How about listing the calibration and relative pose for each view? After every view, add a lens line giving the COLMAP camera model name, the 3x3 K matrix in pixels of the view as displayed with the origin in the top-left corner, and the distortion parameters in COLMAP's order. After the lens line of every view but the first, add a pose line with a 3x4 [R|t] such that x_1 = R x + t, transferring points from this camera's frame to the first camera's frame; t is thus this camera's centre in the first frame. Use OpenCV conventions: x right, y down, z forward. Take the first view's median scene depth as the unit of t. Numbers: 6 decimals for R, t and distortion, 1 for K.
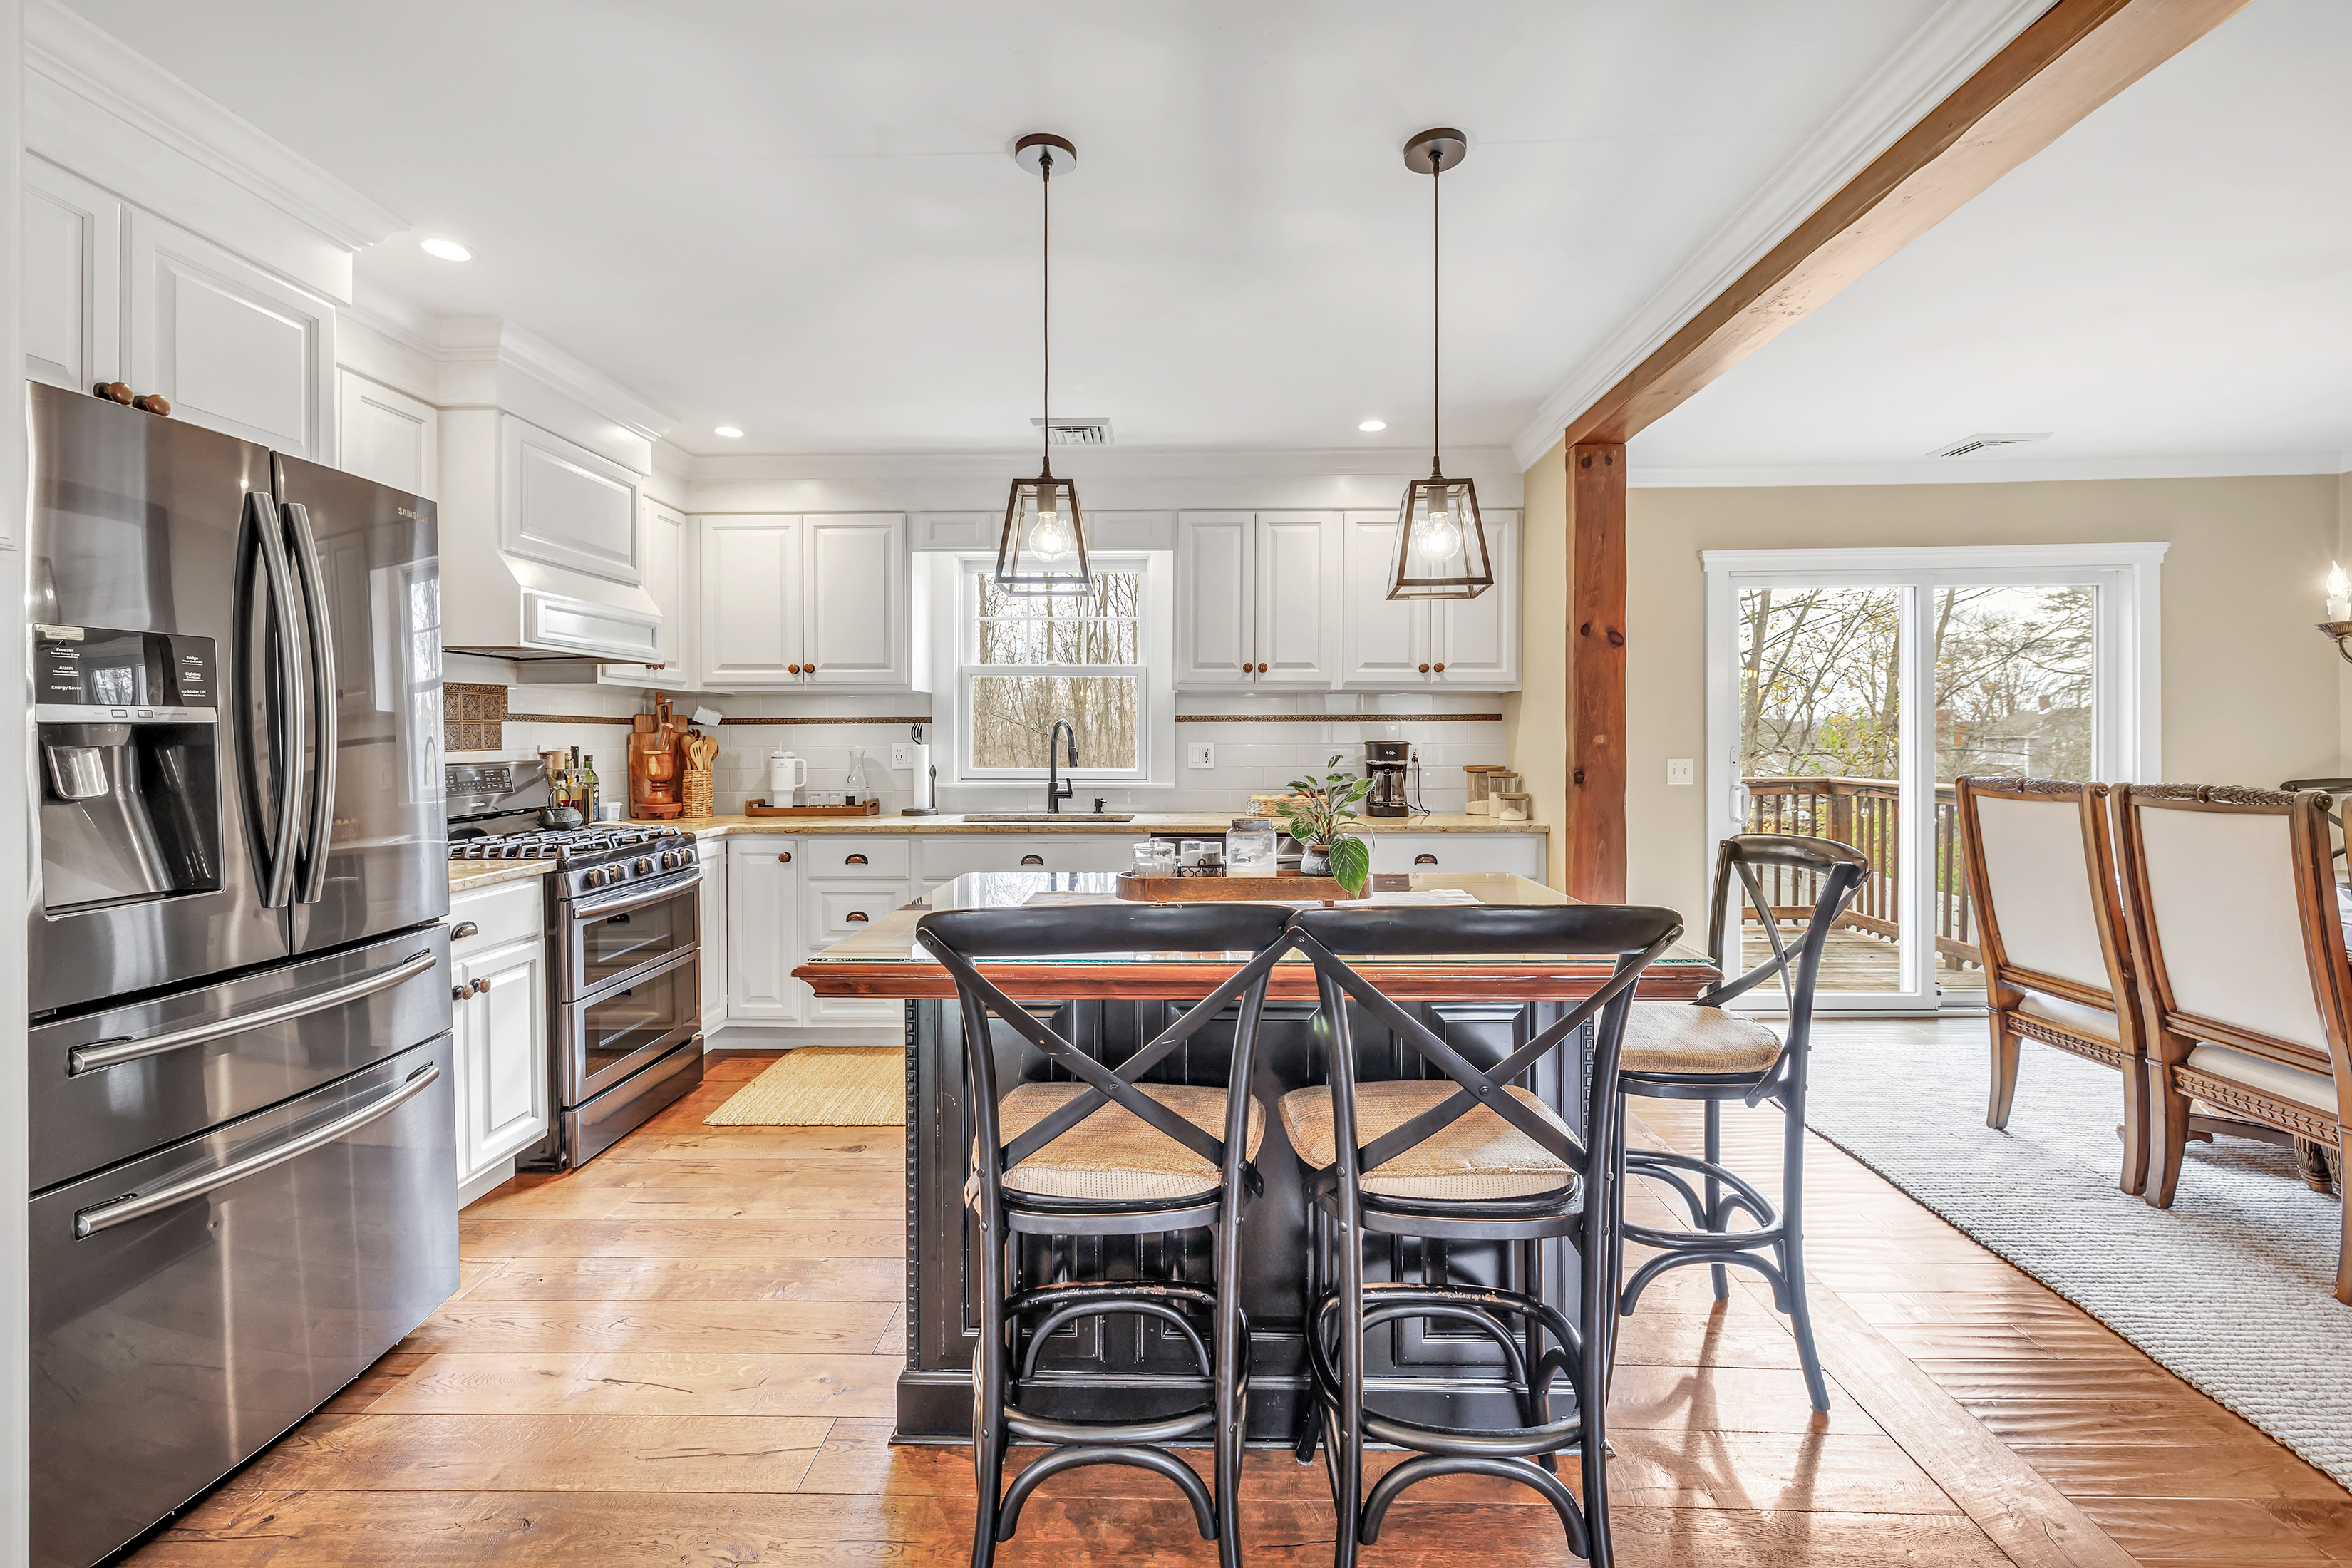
lens RADIAL K [[1001.9, 0, 1195.3], [0, 1001.9, 739.4], [0, 0, 1]] dist [0.003253, -0.000132]
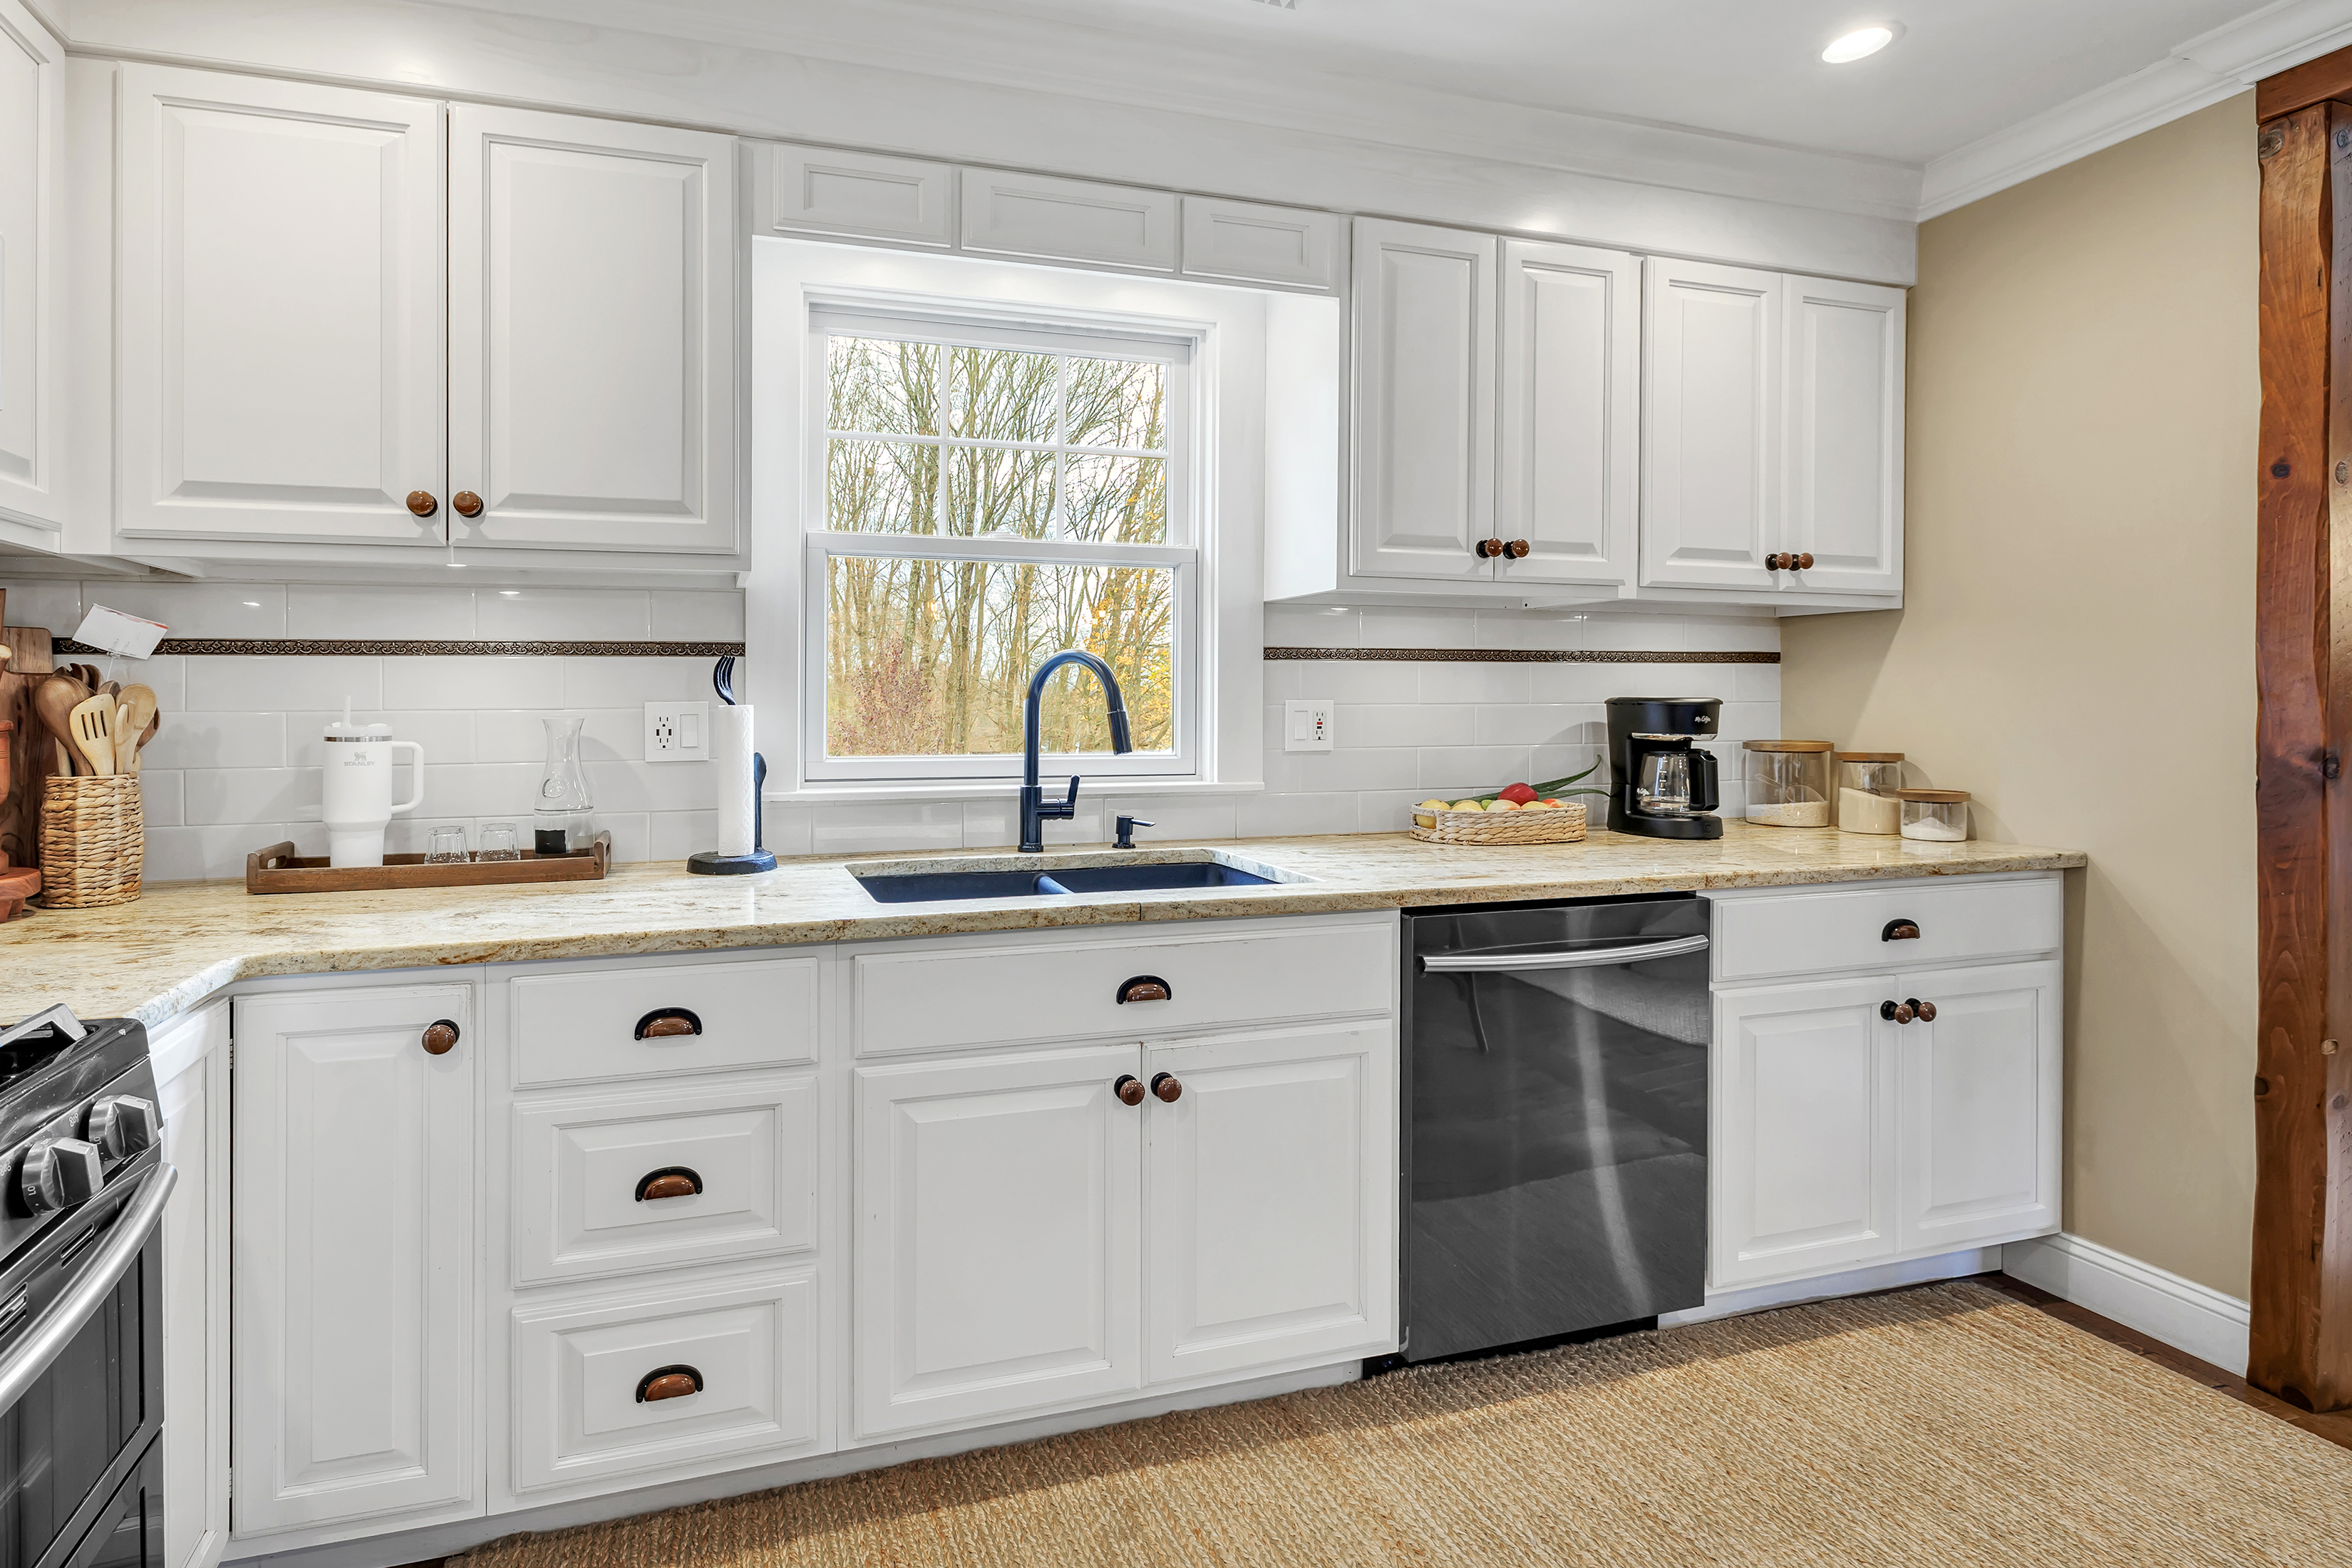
lens RADIAL K [[1001.9, 0, 997.1], [0, 1001.9, 694.9], [0, 0, 1]] dist [0.003253, -0.000132]
pose [[0.947661, 0.002155, 0.319272, -0.337255], [0.000065, 0.999976, -0.006941, 0.004181], [-0.319279, 0.006599, 0.947638, 0.614037]]
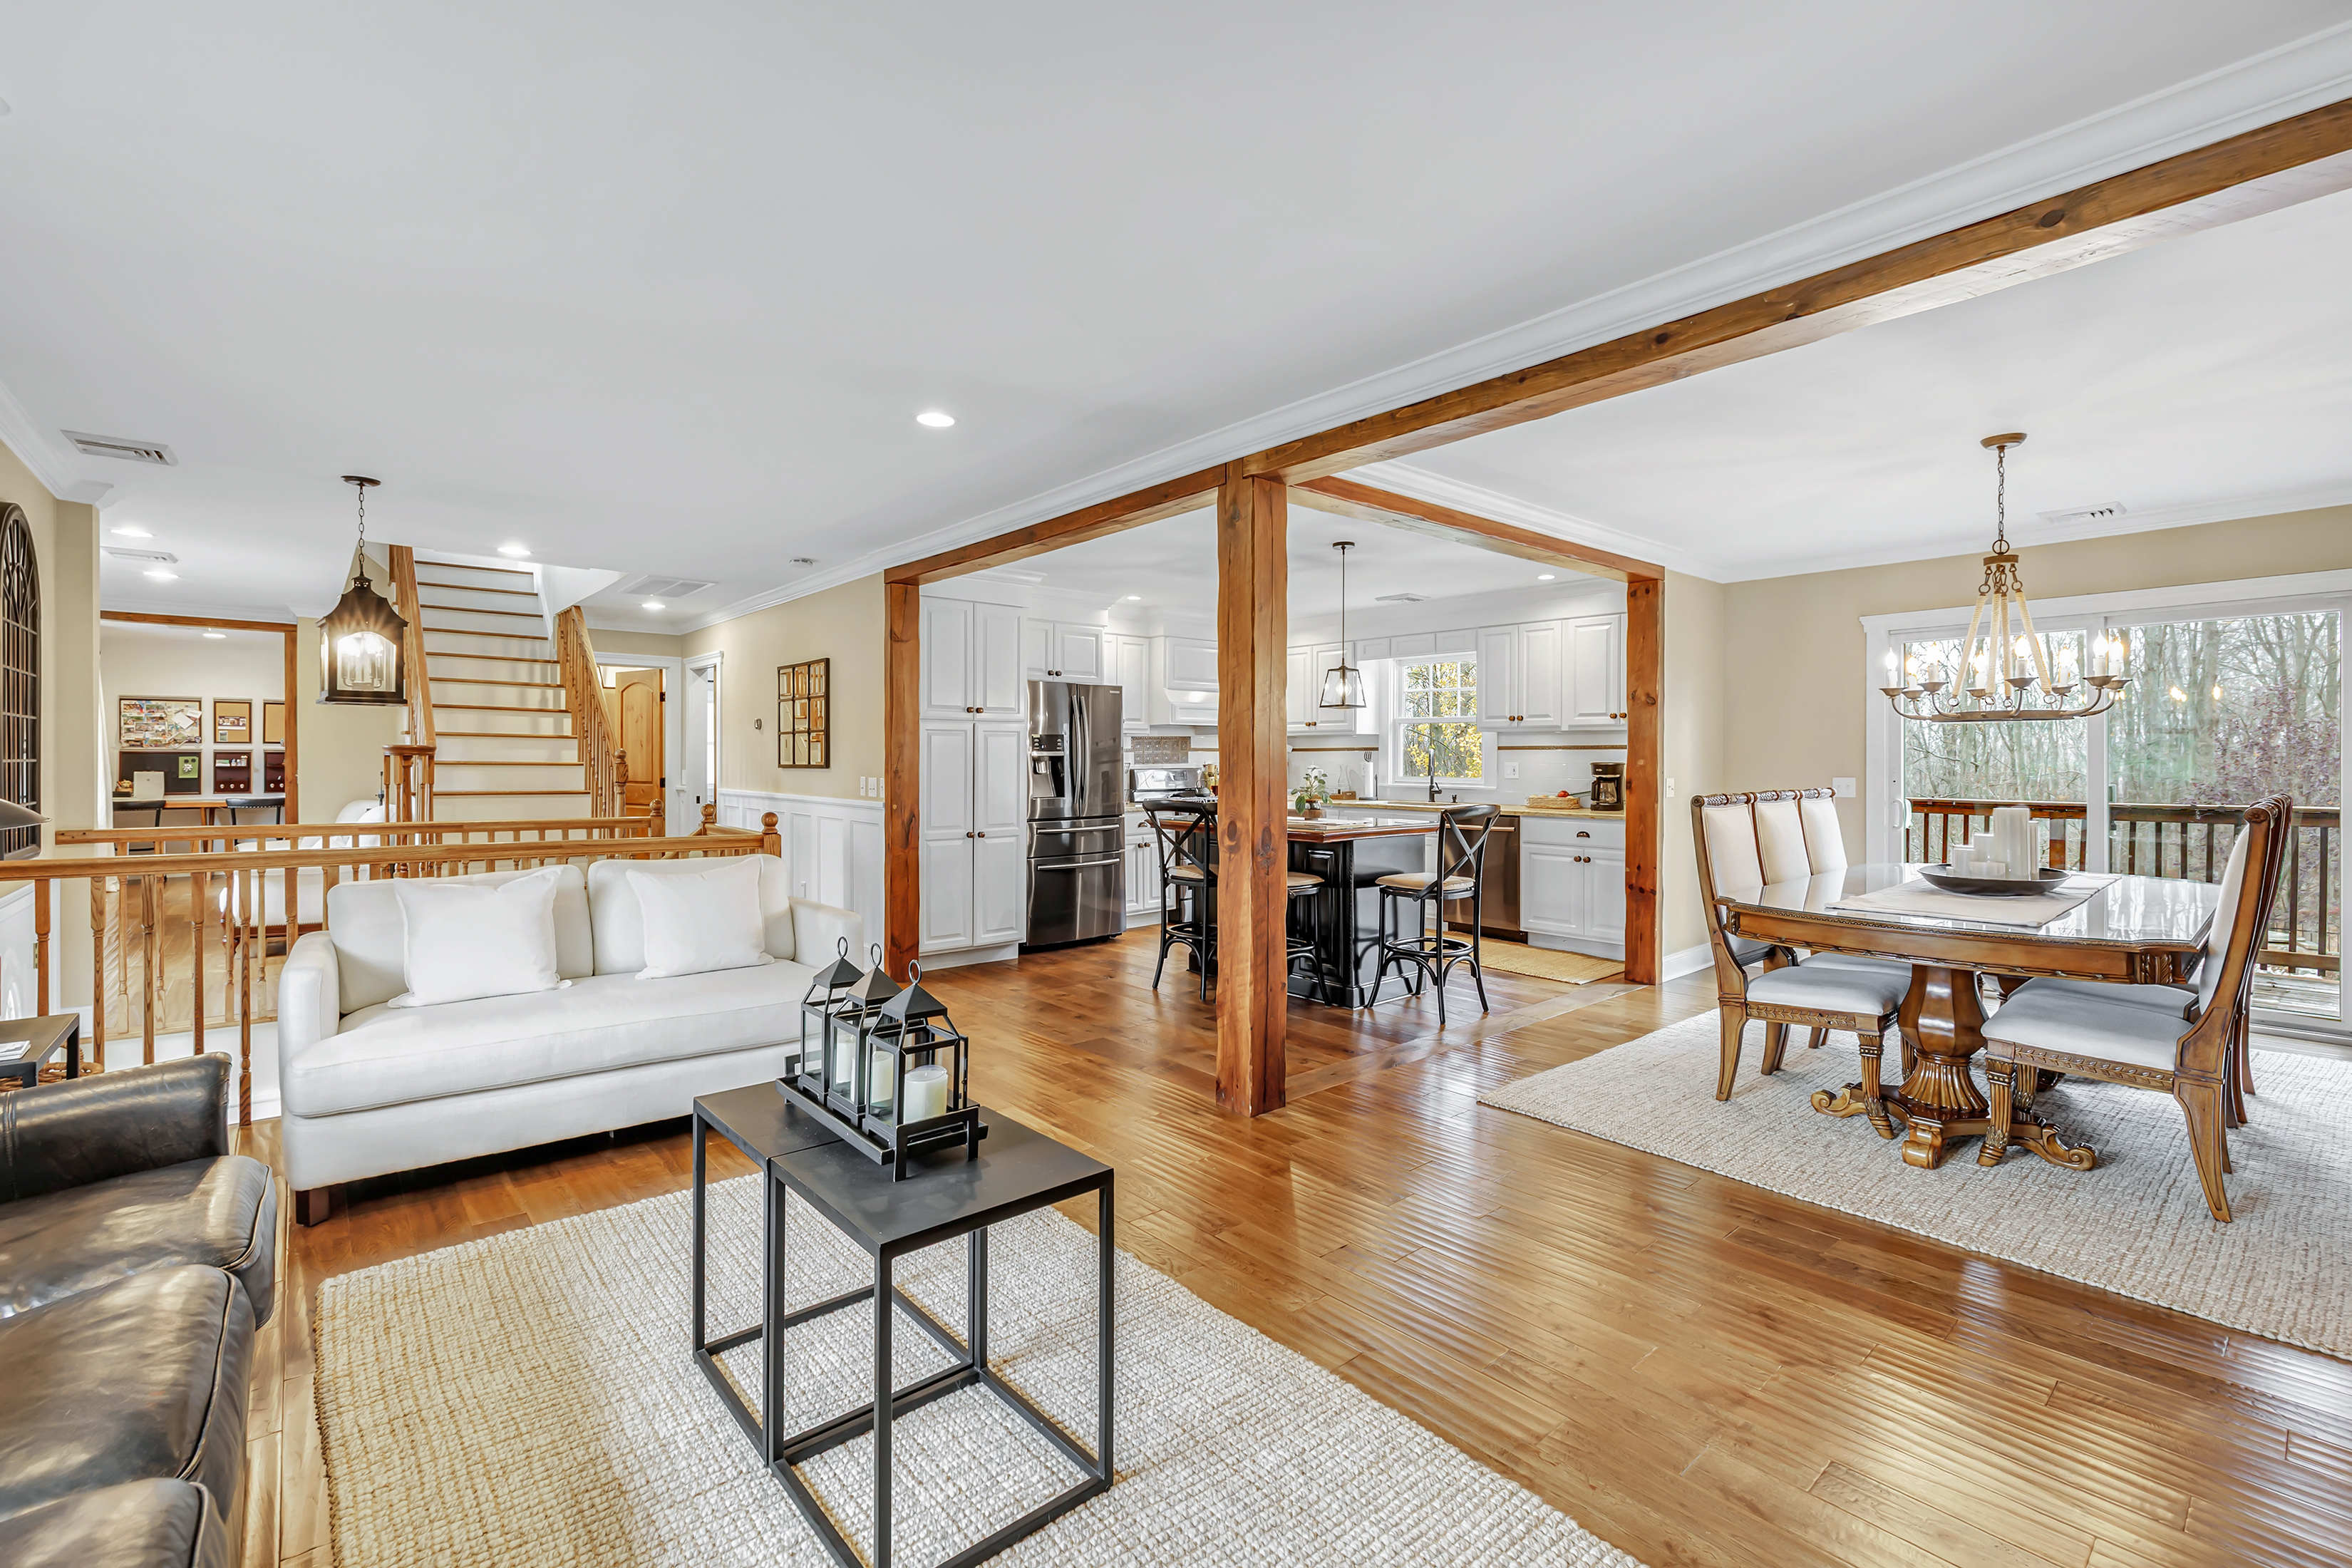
lens RADIAL K [[1001.9, 0, 1132.6], [0, 1001.9, 761.6], [0, 0, 1]] dist [0.003253, -0.000132]
pose [[0.660433, 0.005134, -0.750867, 0.897554], [-0.002482, 0.999986, 0.004655, -0.005103], [0.750880, -0.001211, 0.660437, -0.585979]]
